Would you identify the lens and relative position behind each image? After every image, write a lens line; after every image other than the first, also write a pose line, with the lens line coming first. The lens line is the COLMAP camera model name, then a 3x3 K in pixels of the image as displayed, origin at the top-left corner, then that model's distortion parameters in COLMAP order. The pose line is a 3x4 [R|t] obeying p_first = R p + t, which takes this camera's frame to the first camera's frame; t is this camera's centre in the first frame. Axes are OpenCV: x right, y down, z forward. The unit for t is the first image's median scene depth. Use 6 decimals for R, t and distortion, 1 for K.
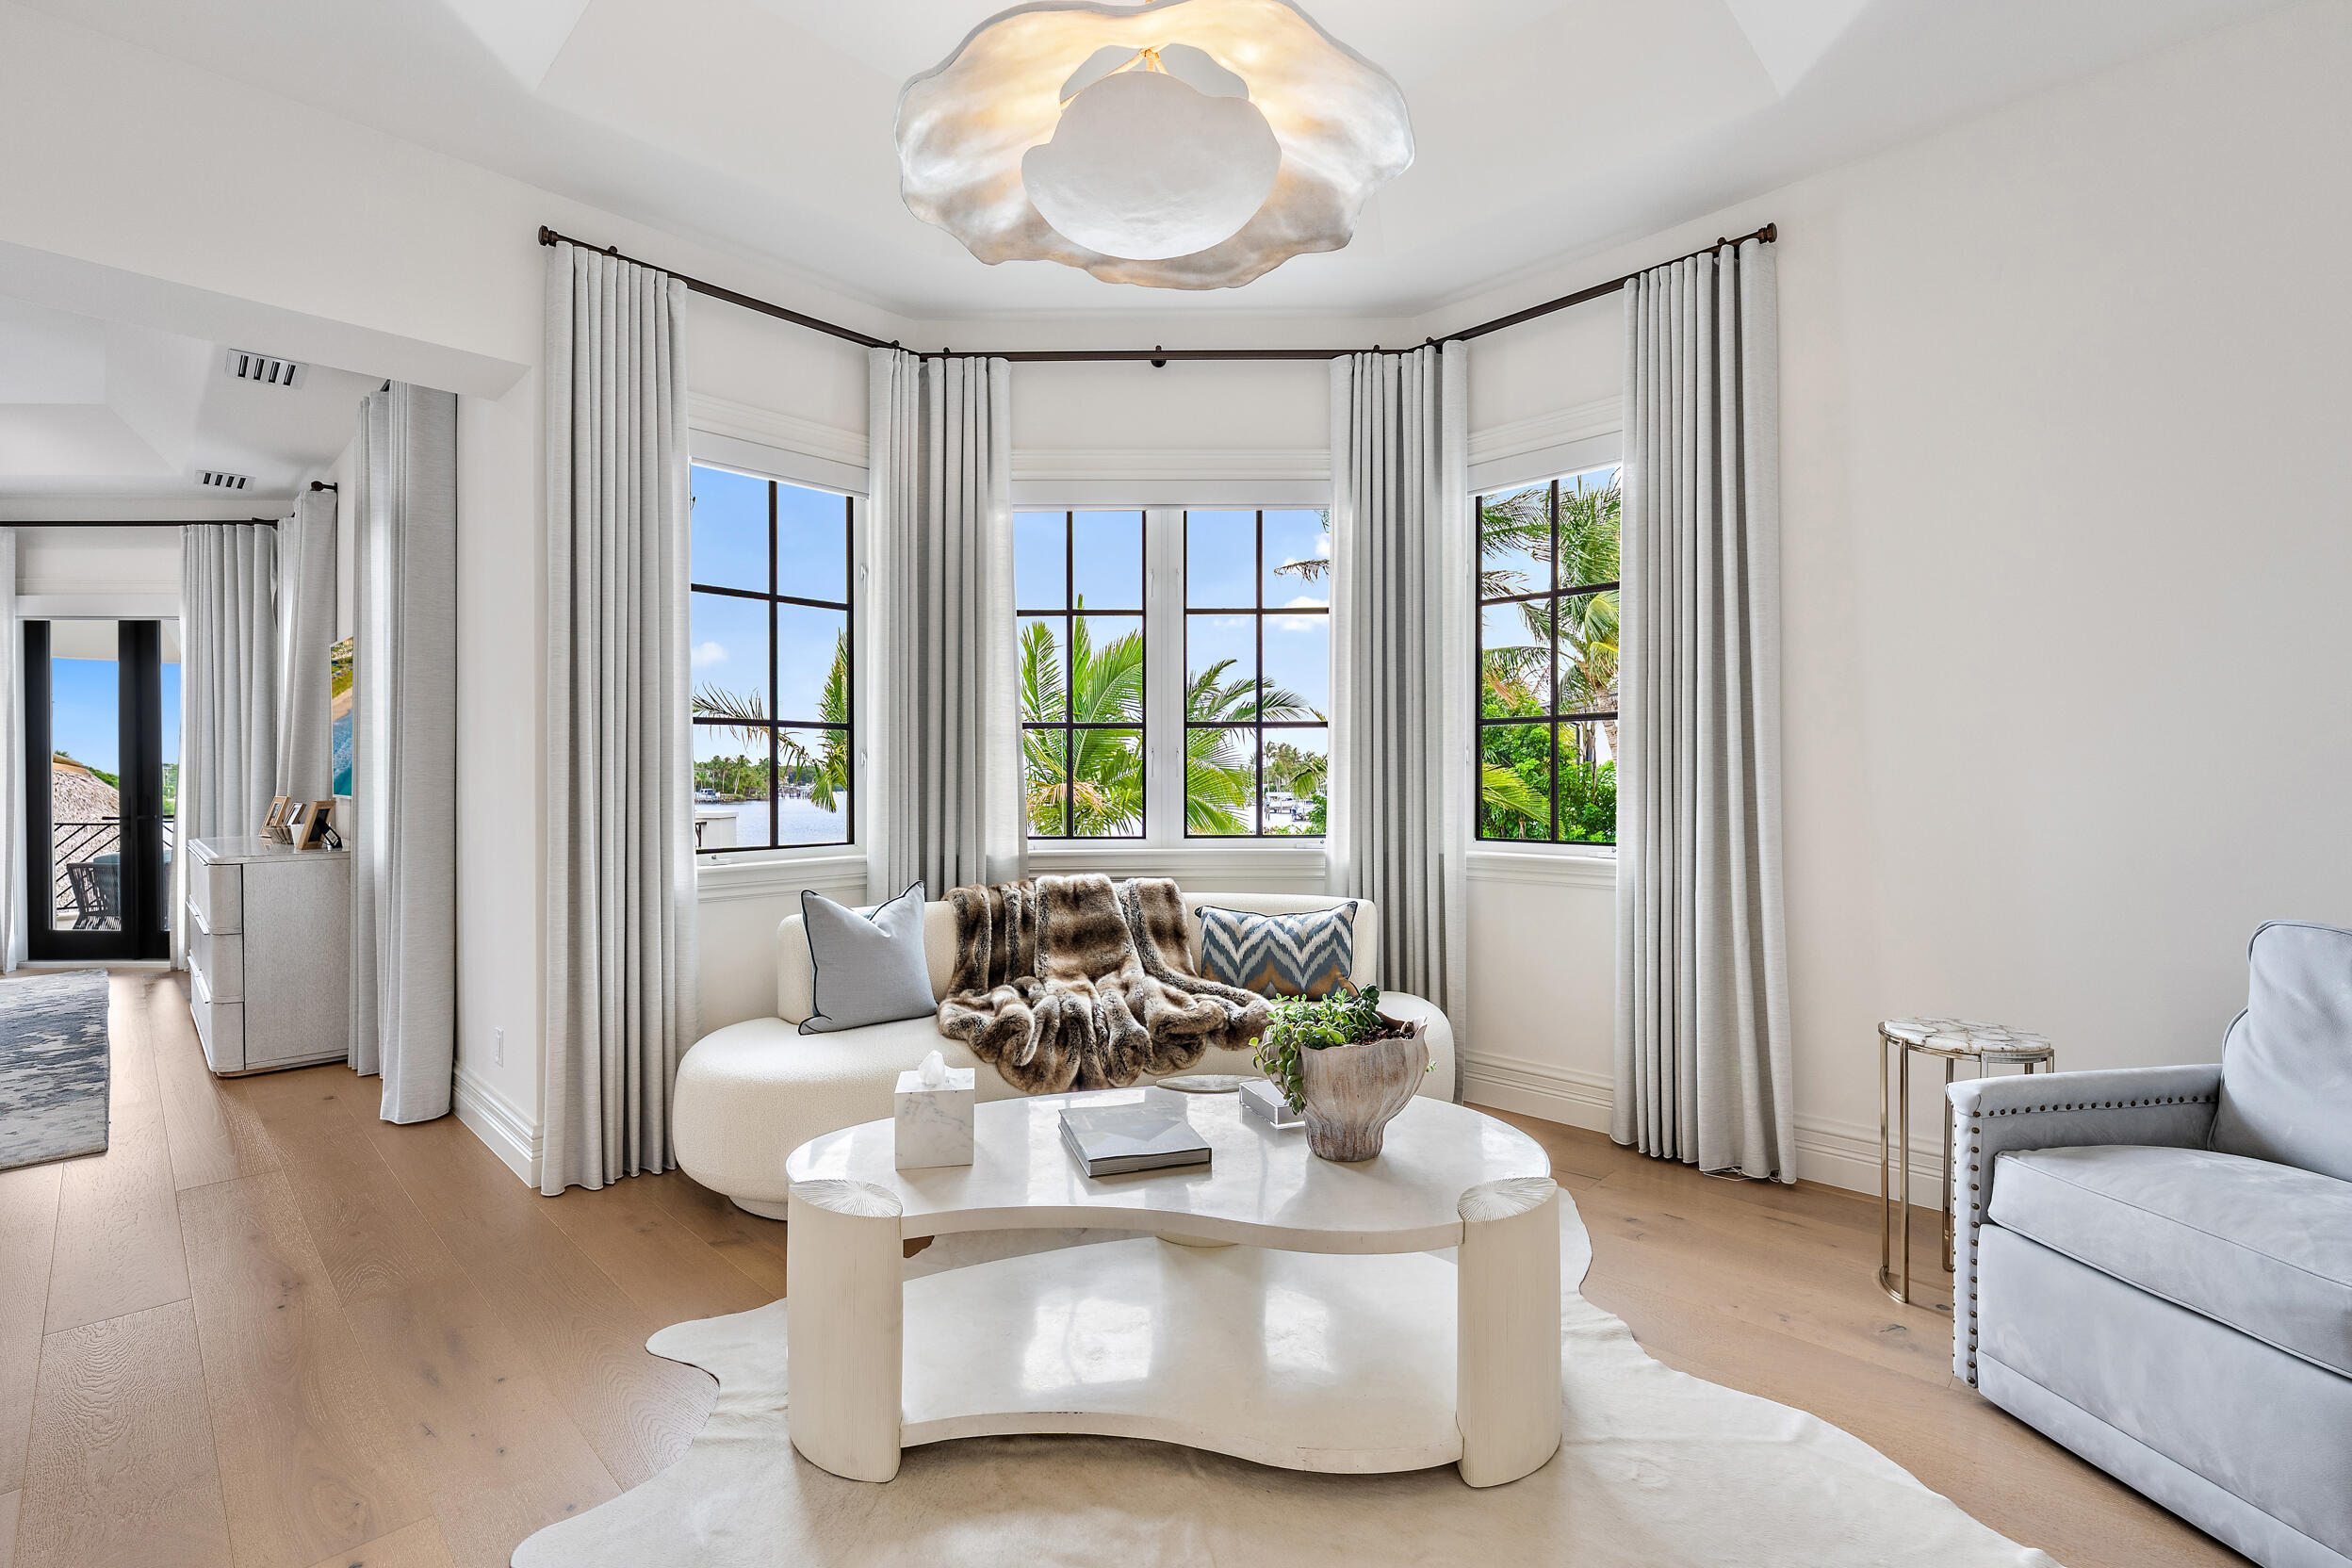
lens RADIAL K [[1044.3, 0, 1176.0], [0, 1044.3, 784.0], [0, 0, 1]] dist [0.000194, -0.000007]
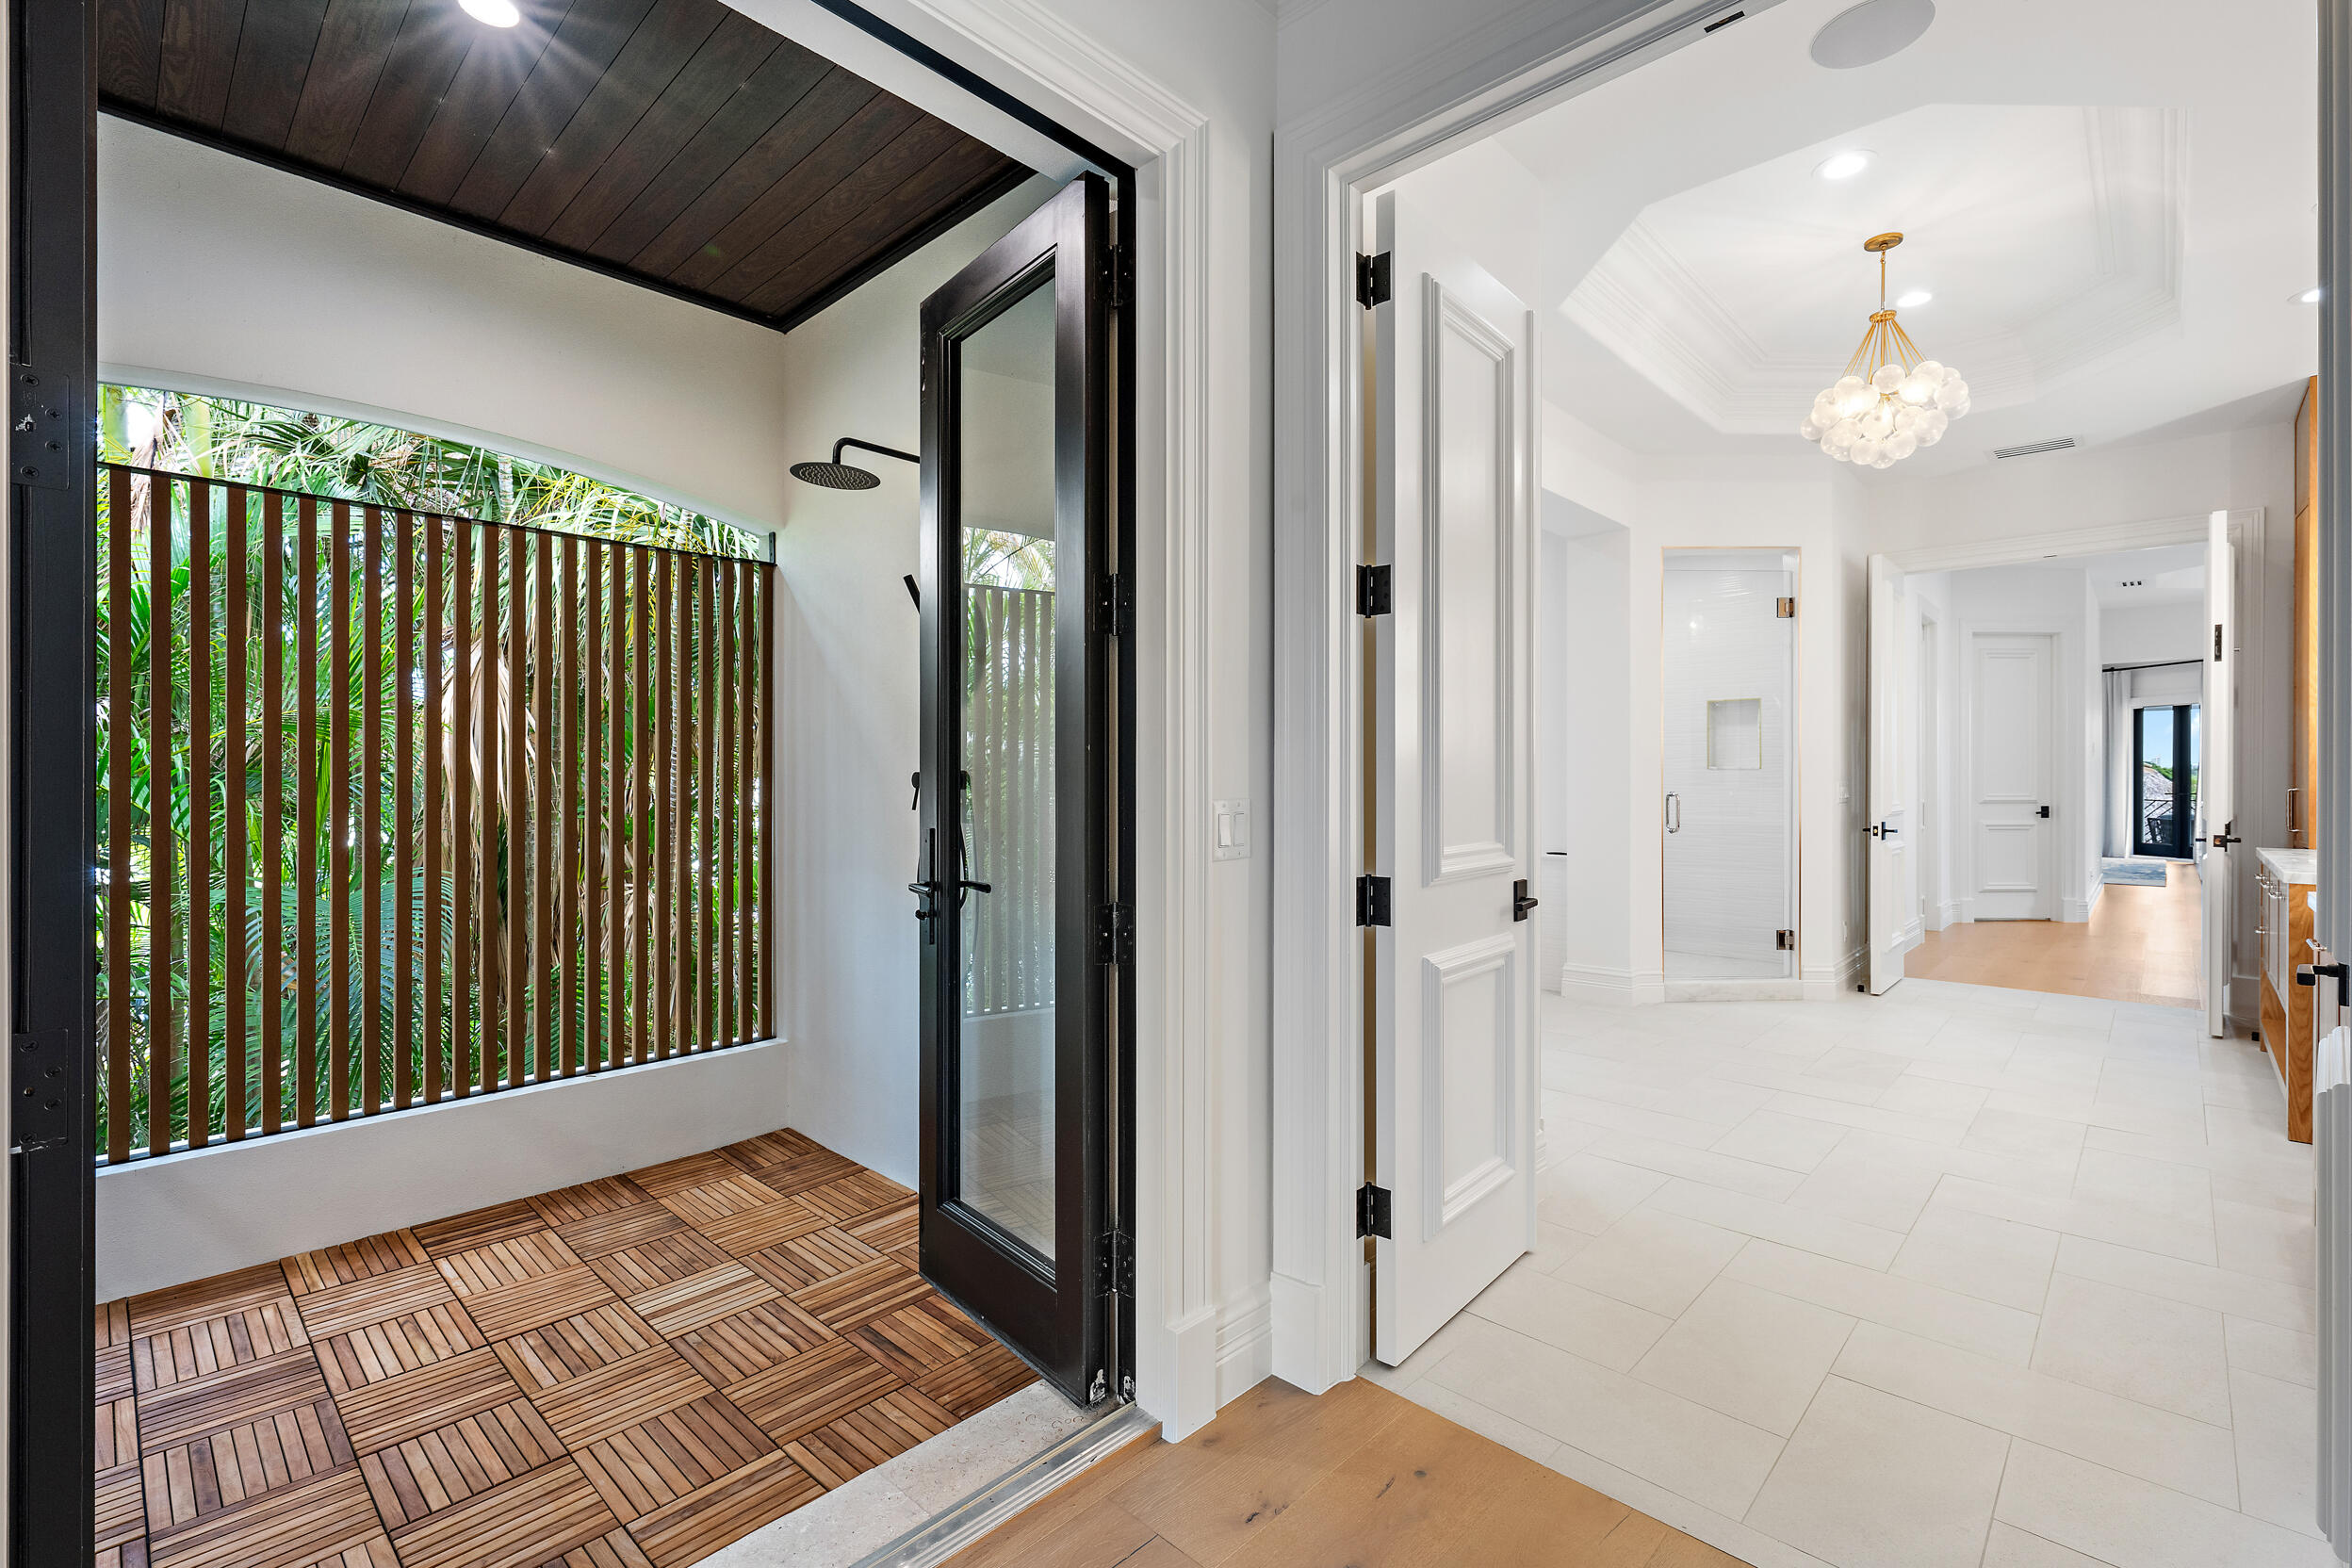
lens RADIAL K [[1044.3, 0, 1176.0], [0, 1044.3, 784.0], [0, 0, 1]] dist [0.000194, -0.000007]
pose [[0.011243, 0.007656, -0.999907, 1.146652], [-0.003540, 0.999965, 0.007617, -0.000265], [0.999931, 0.003454, 0.011270, -1.105547]]
